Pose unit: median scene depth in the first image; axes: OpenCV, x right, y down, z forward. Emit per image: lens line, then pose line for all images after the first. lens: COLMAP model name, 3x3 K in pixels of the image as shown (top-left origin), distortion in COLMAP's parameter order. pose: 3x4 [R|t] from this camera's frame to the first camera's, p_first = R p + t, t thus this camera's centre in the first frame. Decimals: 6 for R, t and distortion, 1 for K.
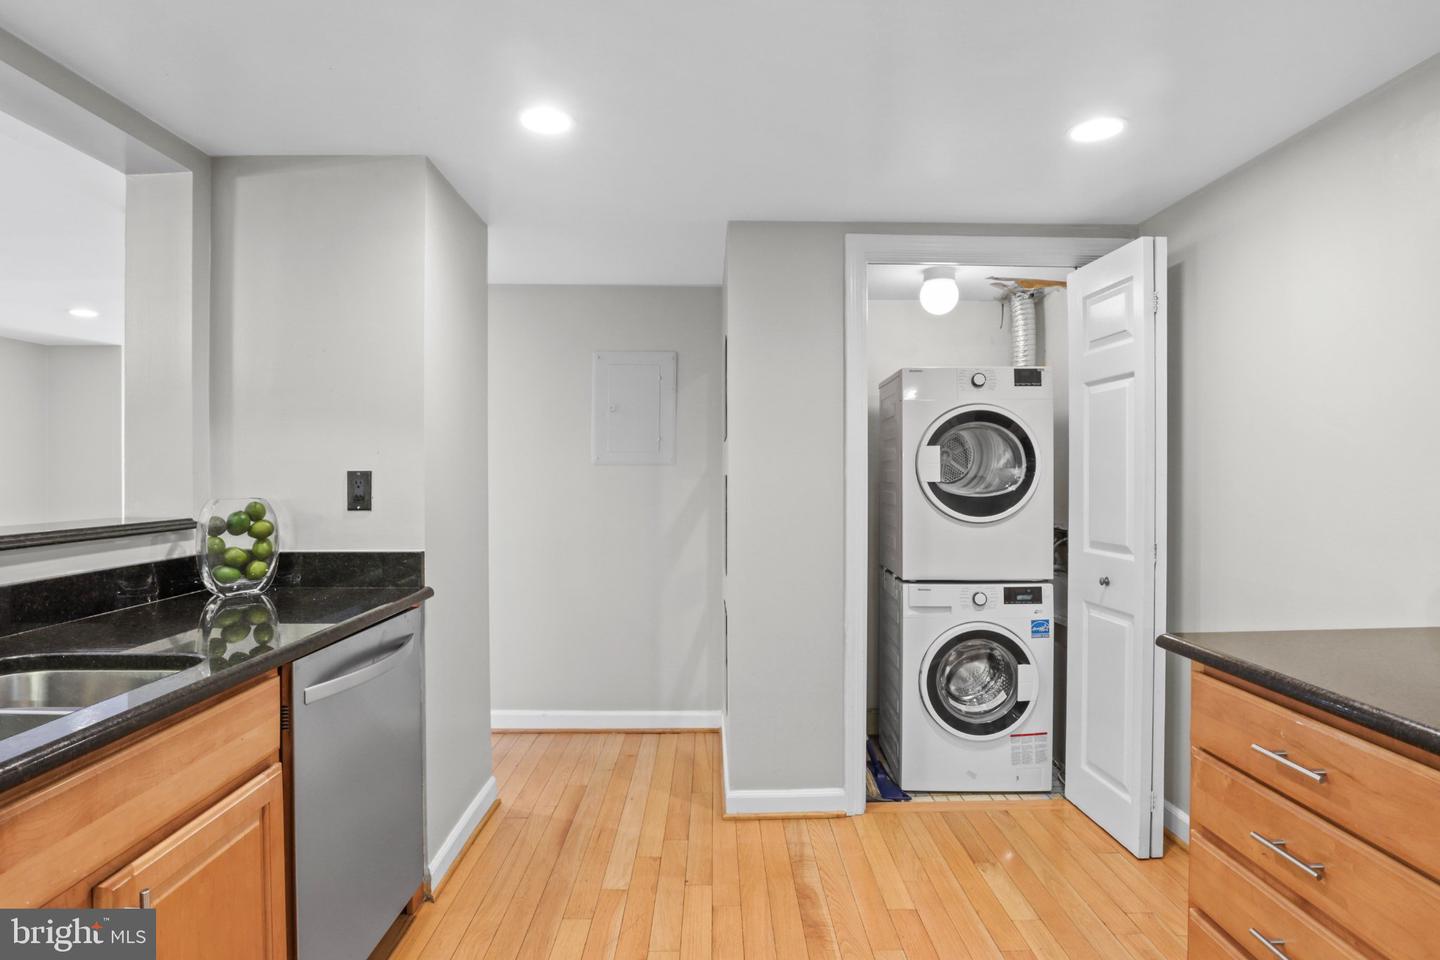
lens RADIAL K [[715.5, 0, 734.8], [0, 715.5, 474.3], [0, 0, 1]] dist [-0.030256, 0.000843]
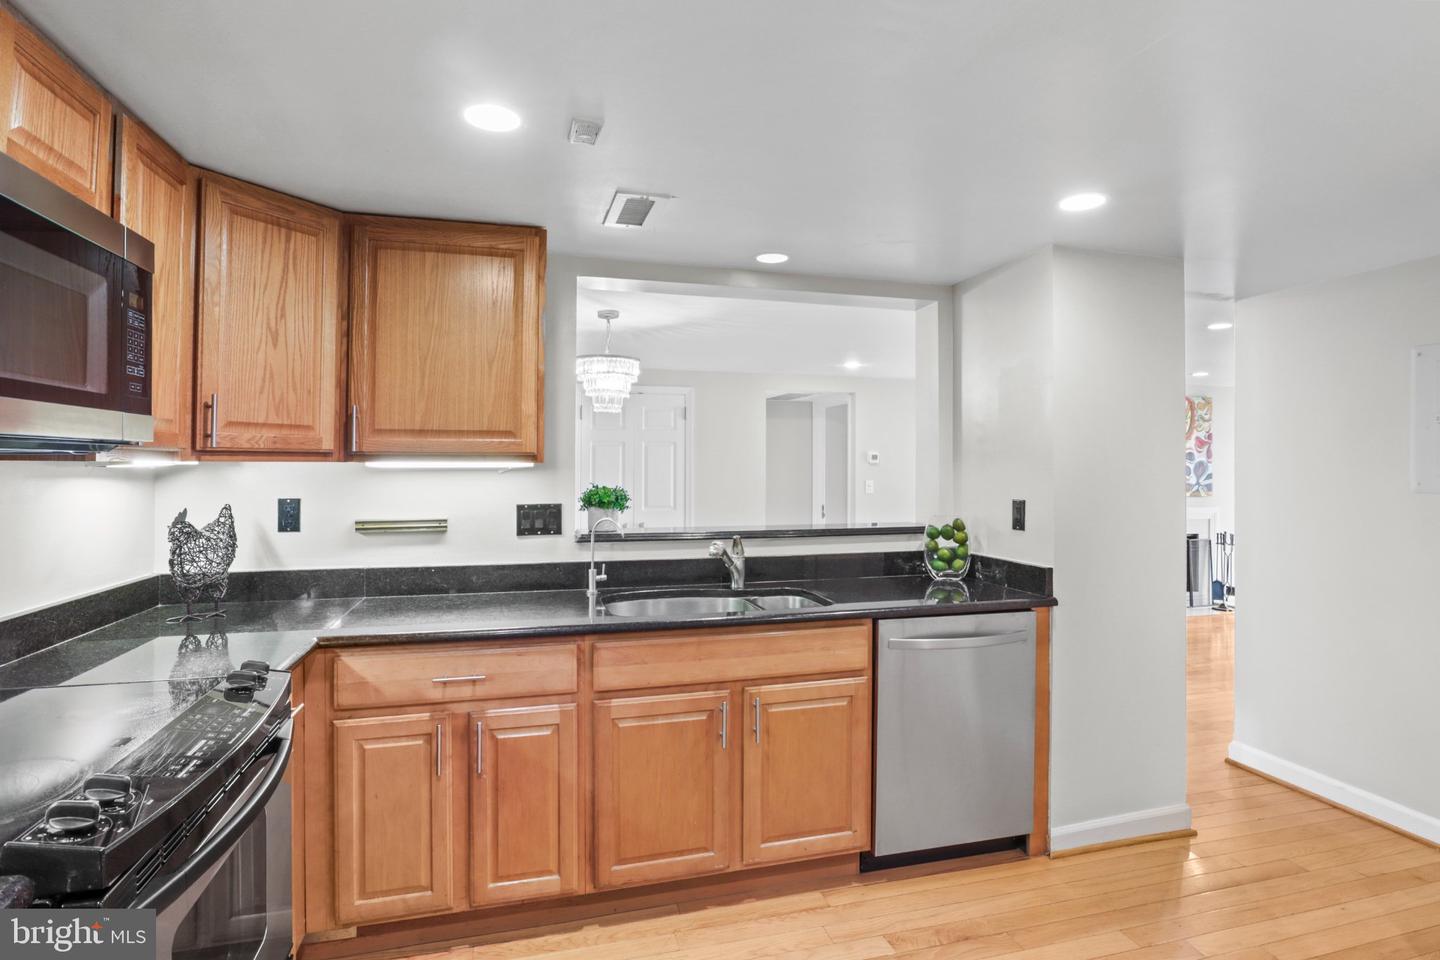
lens RADIAL K [[726.4, 0, 720.7], [0, 726.4, 456.3], [0, 0, 1]] dist [-0.036067, 0.001260]
pose [[0.246218, -0.011100, -0.969151, 0.660860], [-0.009302, 0.999861, -0.013815, -0.064853], [0.969170, 0.012417, 0.246080, 0.148476]]
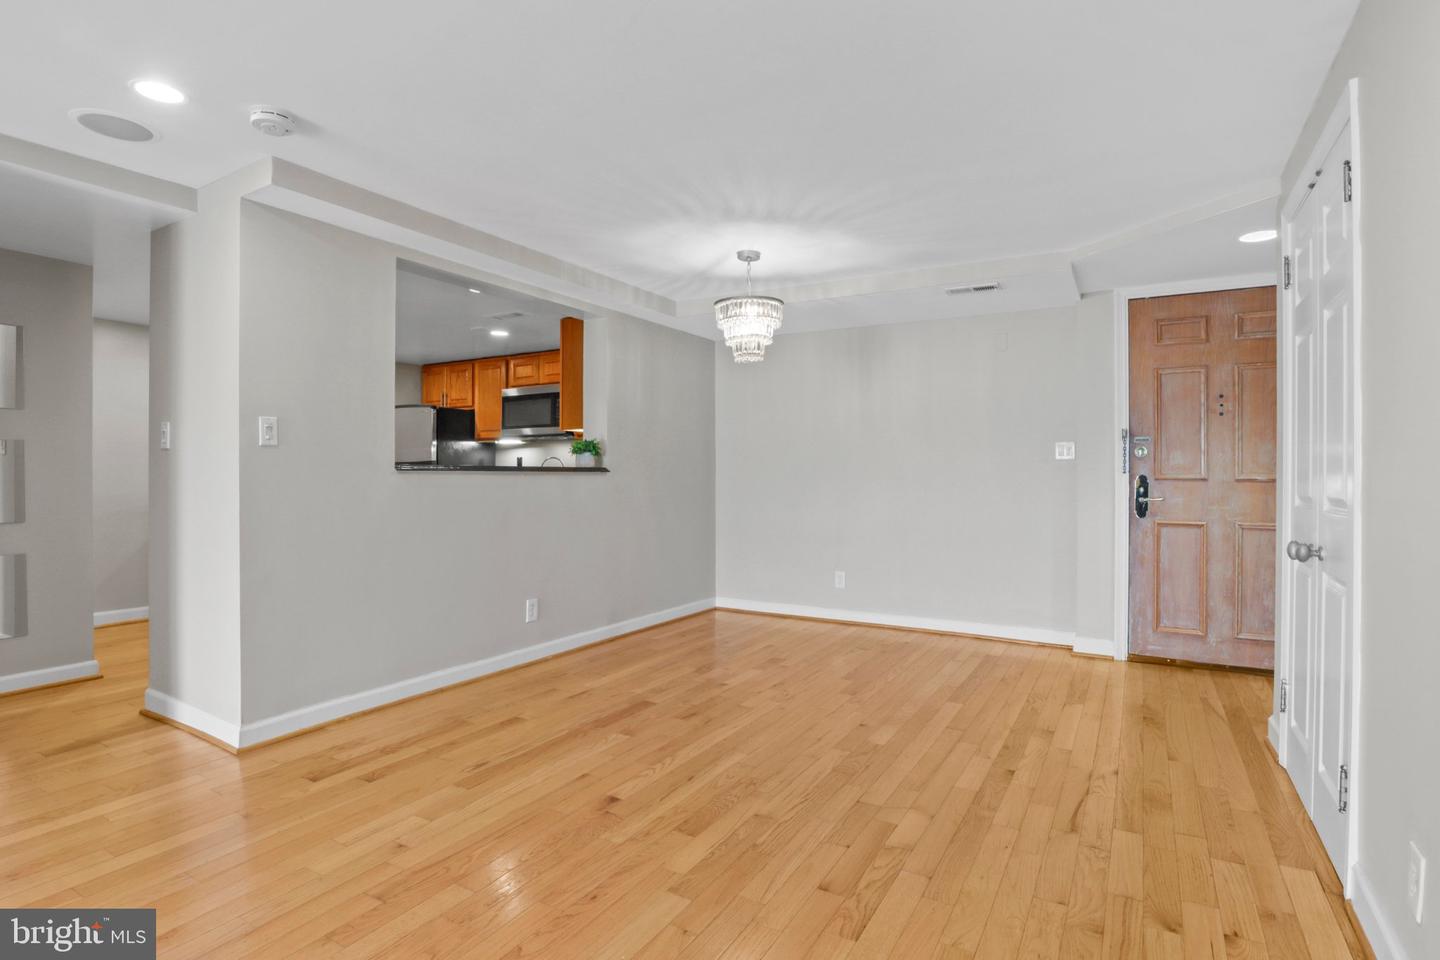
lens RADIAL K [[715.5, 0, 734.8], [0, 715.5, 474.3], [0, 0, 1]] dist [-0.030256, 0.000843]
pose [[-0.856053, -0.001421, 0.516886, -2.489058], [0.002479, 0.999973, 0.006855, 0.075413], [-0.516882, 0.007150, -0.856027, 2.018052]]
